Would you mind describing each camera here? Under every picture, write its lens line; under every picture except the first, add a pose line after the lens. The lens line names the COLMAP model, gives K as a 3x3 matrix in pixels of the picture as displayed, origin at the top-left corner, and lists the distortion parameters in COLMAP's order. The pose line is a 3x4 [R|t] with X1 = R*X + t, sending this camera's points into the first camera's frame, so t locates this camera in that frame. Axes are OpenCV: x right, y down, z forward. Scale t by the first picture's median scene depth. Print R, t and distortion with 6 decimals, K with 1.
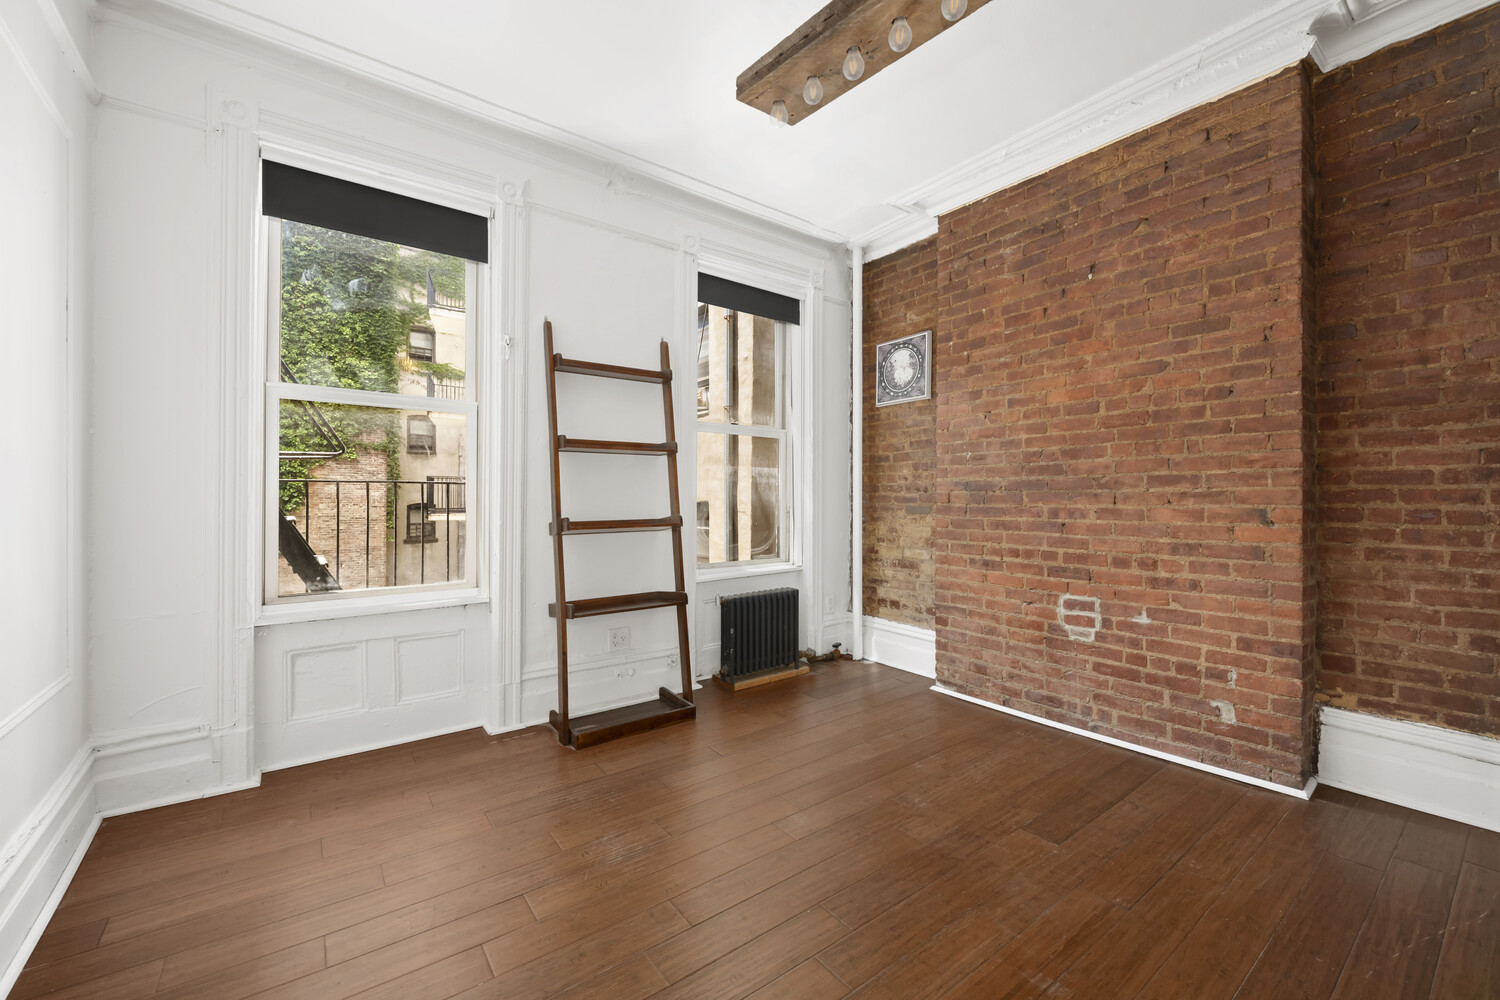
lens RADIAL K [[598.5, 0, 748.5], [0, 598.5, 496.3], [0, 0, 1]] dist [-0.009794, -0.000897]
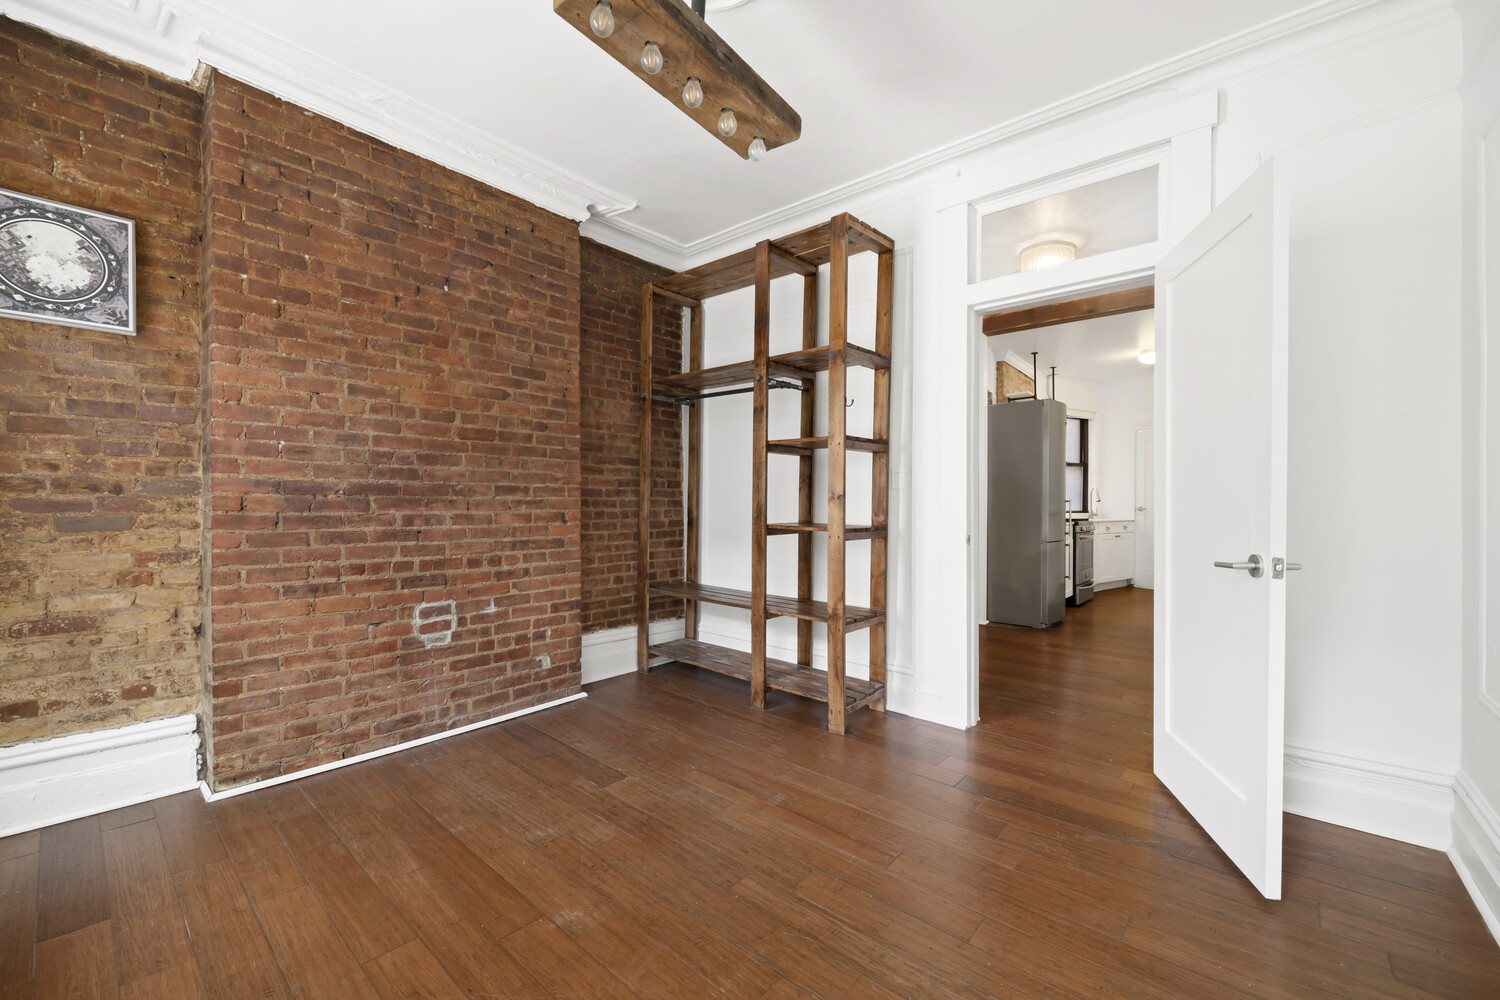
lens RADIAL K [[598.5, 0, 747.9], [0, 598.5, 507.7], [0, 0, 1]] dist [-0.009794, -0.000897]
pose [[-0.213653, -0.003294, 0.976904, -0.528586], [-0.005326, 0.999983, 0.002207, 0.003511], [-0.976895, -0.004731, -0.213667, 0.693735]]
